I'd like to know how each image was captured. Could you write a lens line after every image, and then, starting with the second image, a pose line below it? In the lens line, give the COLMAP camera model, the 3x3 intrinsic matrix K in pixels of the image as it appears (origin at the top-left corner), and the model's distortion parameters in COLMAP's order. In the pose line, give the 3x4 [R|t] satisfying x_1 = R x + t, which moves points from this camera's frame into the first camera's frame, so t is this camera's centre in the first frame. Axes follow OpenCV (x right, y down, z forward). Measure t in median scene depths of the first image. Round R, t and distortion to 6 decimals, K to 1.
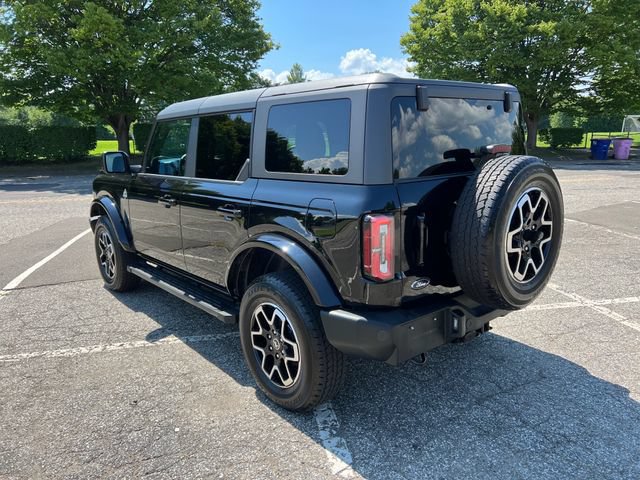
lens RADIAL K [[481.8, 0, 322.9], [0, 481.8, 237.4], [0, 0, 1]] dist [0.051493, -0.052275]
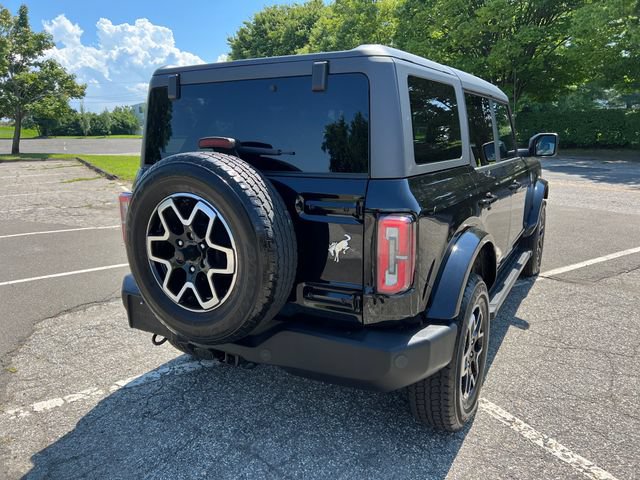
lens RADIAL K [[481.8, 0, 318.5], [0, 481.8, 237.4], [0, 0, 1]] dist [0.051493, -0.052275]
pose [[0.329465, 0.222763, -0.917513, 0.843888], [-0.192322, 0.967229, 0.165773, -0.139635], [0.924373, 0.121842, 0.361510, 0.628067]]
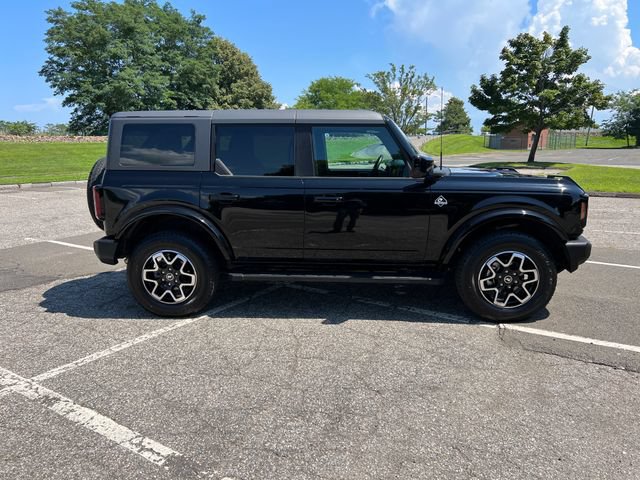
lens RADIAL K [[481.8, 0, 315.6], [0, 481.8, 241.9], [0, 0, 1]] dist [0.051493, -0.052275]
pose [[-0.713472, 0.163978, -0.681226, 0.858483], [-0.122825, 0.927908, 0.351995, -0.455849], [0.689835, 0.334810, -0.641896, 2.095571]]
